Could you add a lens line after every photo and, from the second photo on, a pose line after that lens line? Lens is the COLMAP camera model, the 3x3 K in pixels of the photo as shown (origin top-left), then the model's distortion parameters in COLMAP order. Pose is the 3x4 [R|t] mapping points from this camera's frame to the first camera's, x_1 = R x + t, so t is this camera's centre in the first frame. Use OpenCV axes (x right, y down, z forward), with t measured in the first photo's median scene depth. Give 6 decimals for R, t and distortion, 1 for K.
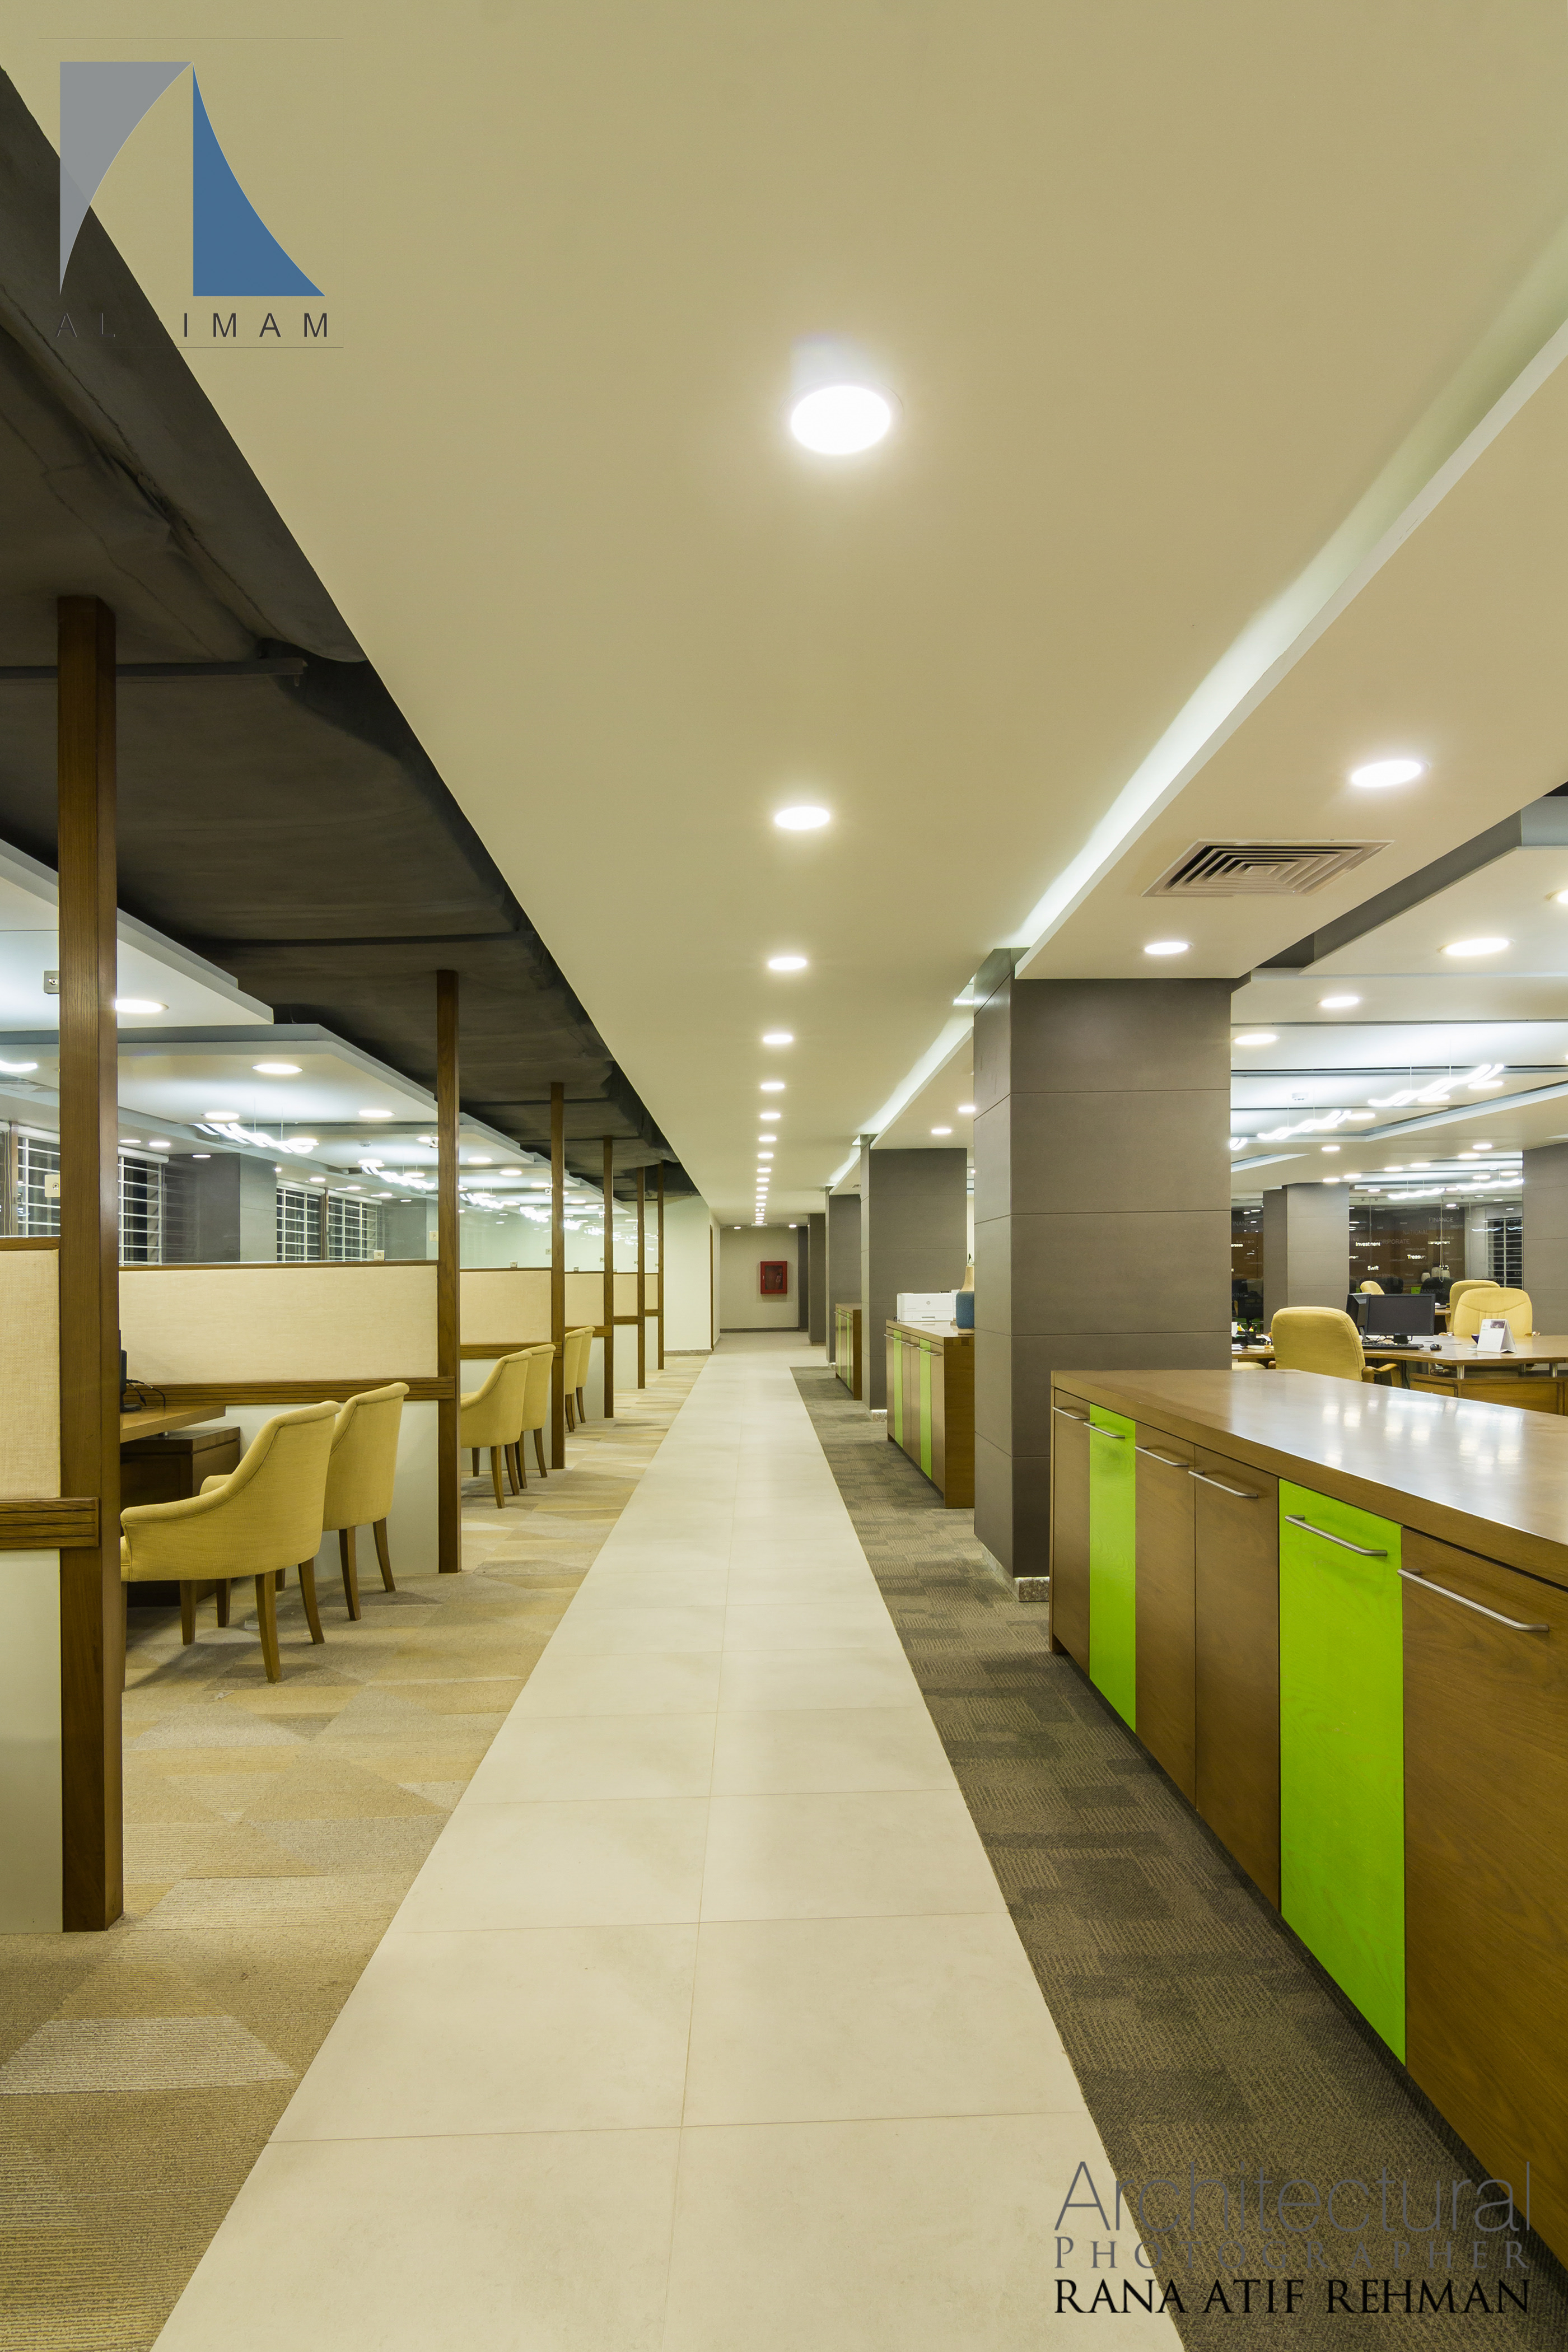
lens RADIAL K [[1231.4, 0, 783.6], [0, 1231.4, 1280.9], [0, 0, 1]] dist [0.001860, -0.013171]
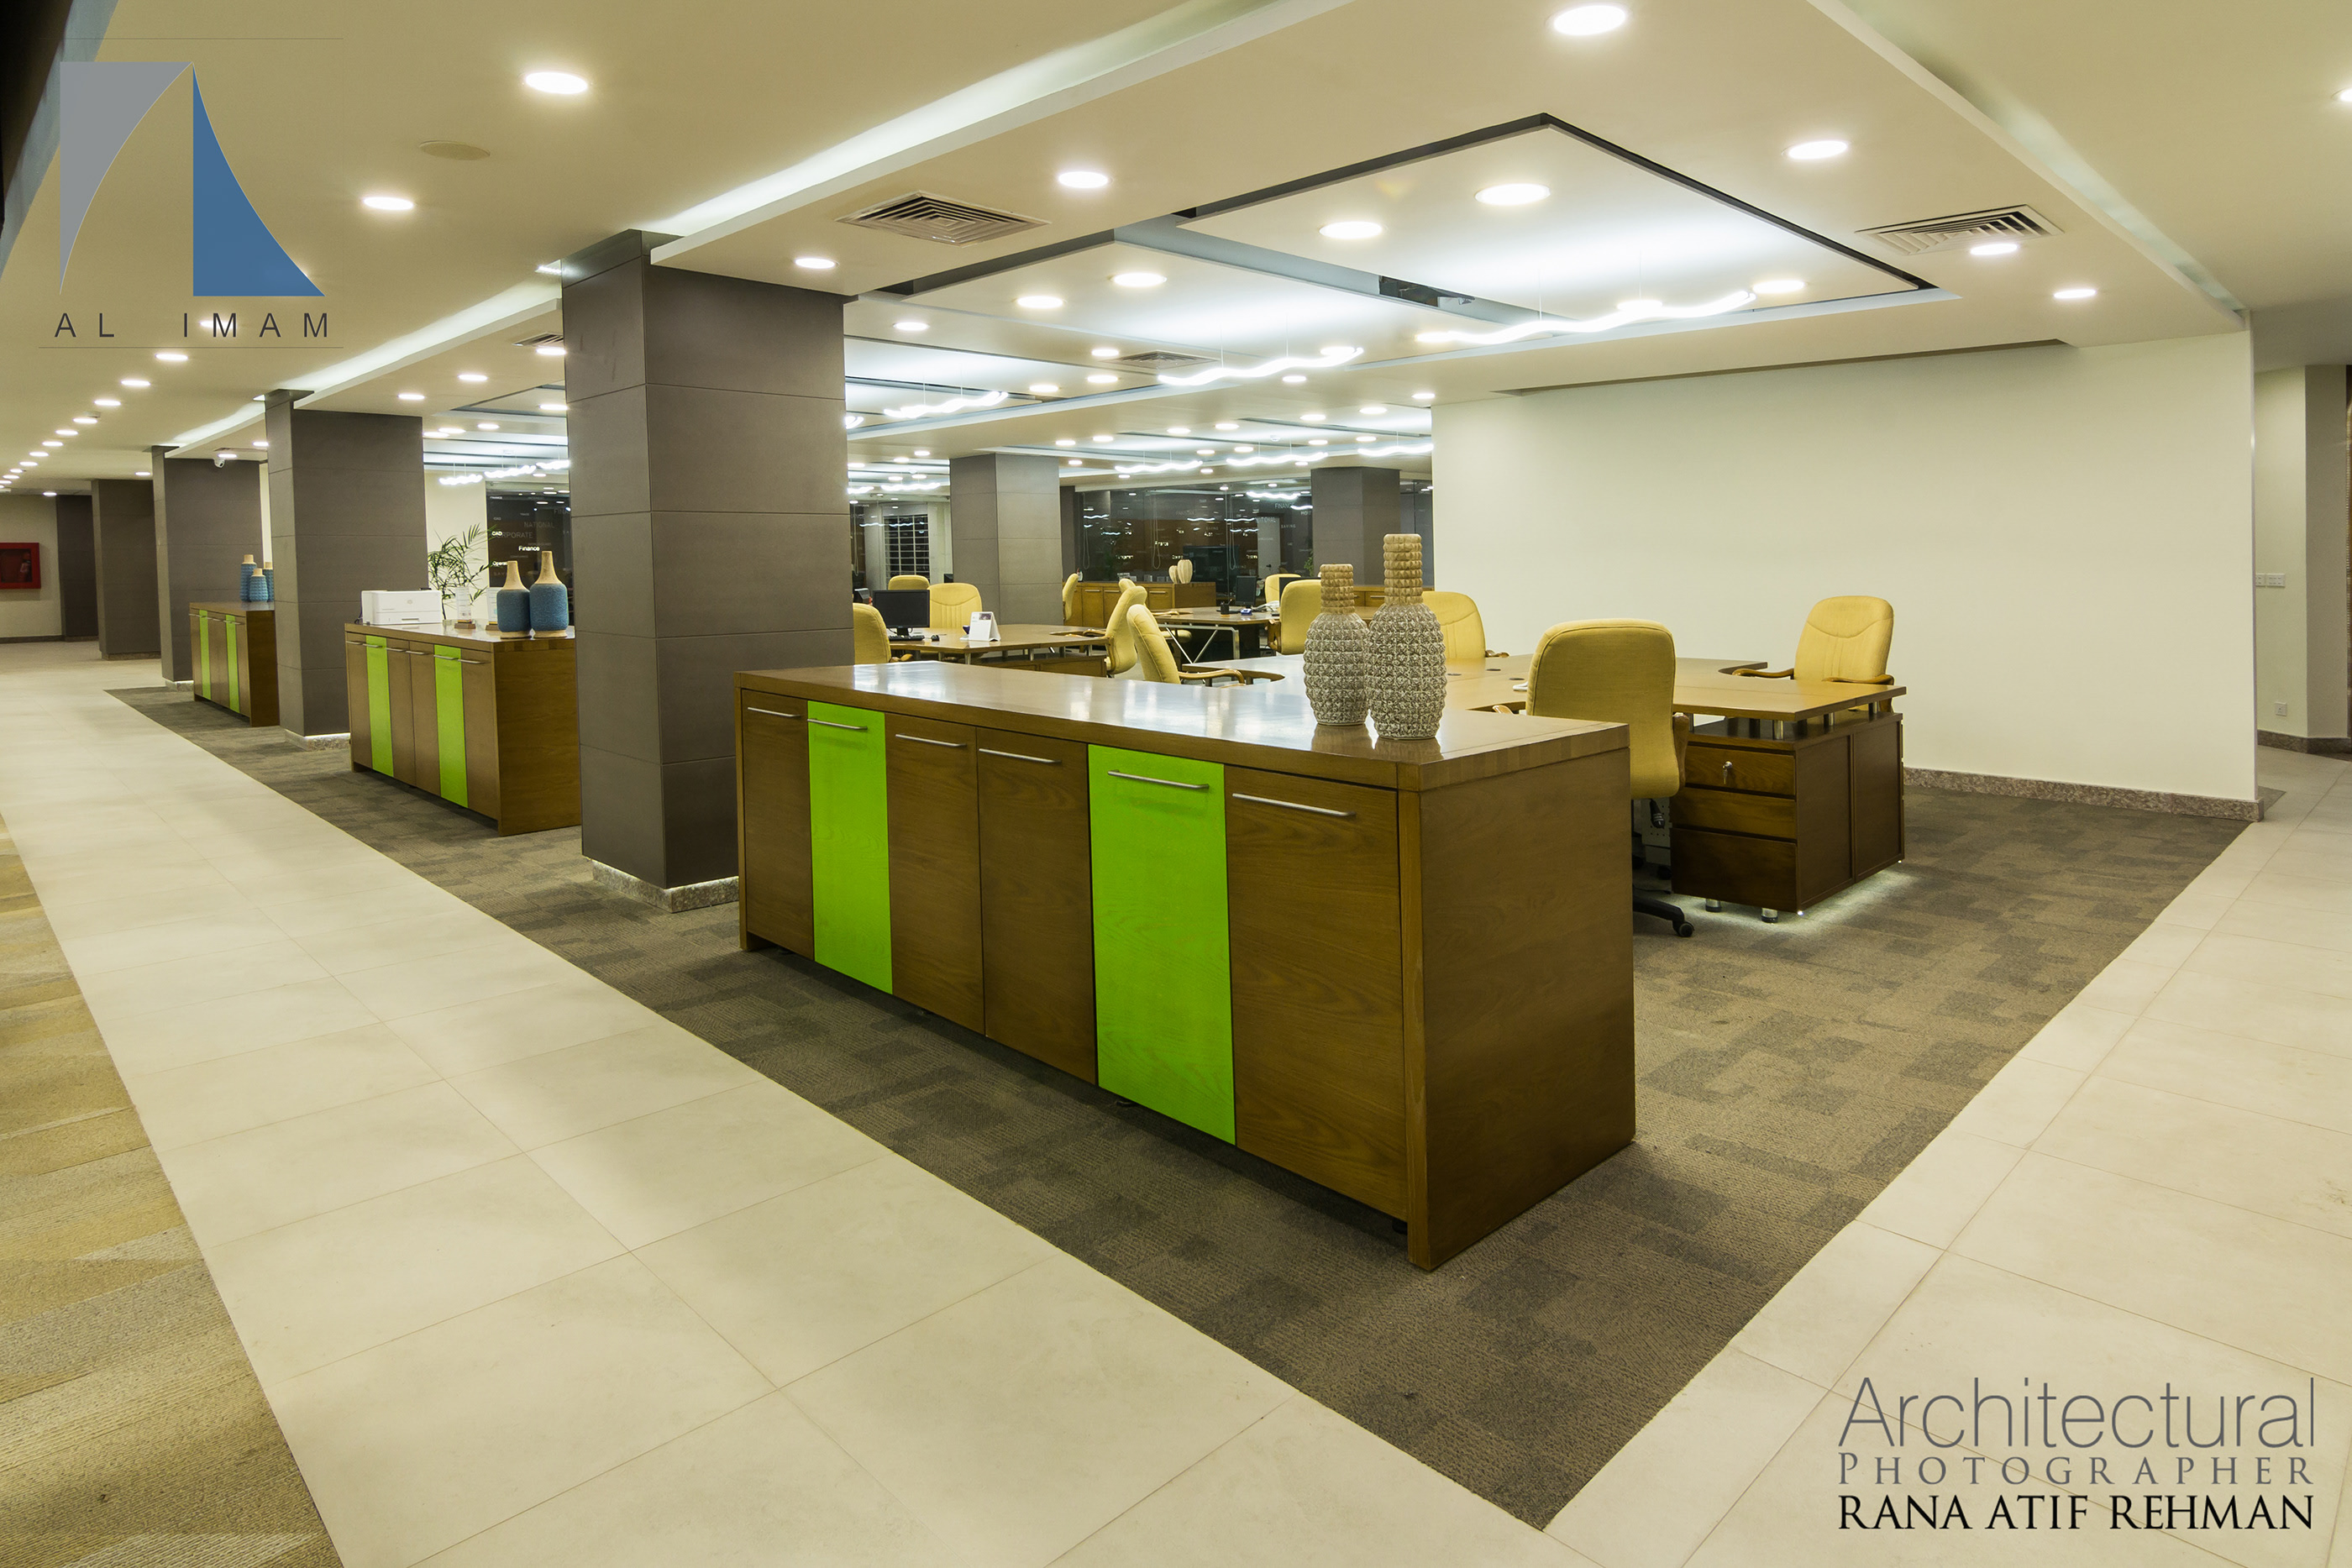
lens RADIAL K [[1320.2, 0, 1175.2], [0, 1320.2, 563.0], [0, 0, 1]] dist [-0.003616, -0.003781]
pose [[0.729700, 0.010185, 0.683691, -0.230440], [-0.005534, 0.999944, -0.008989, -0.007186], [-0.683745, 0.002776, 0.729716, -0.026322]]
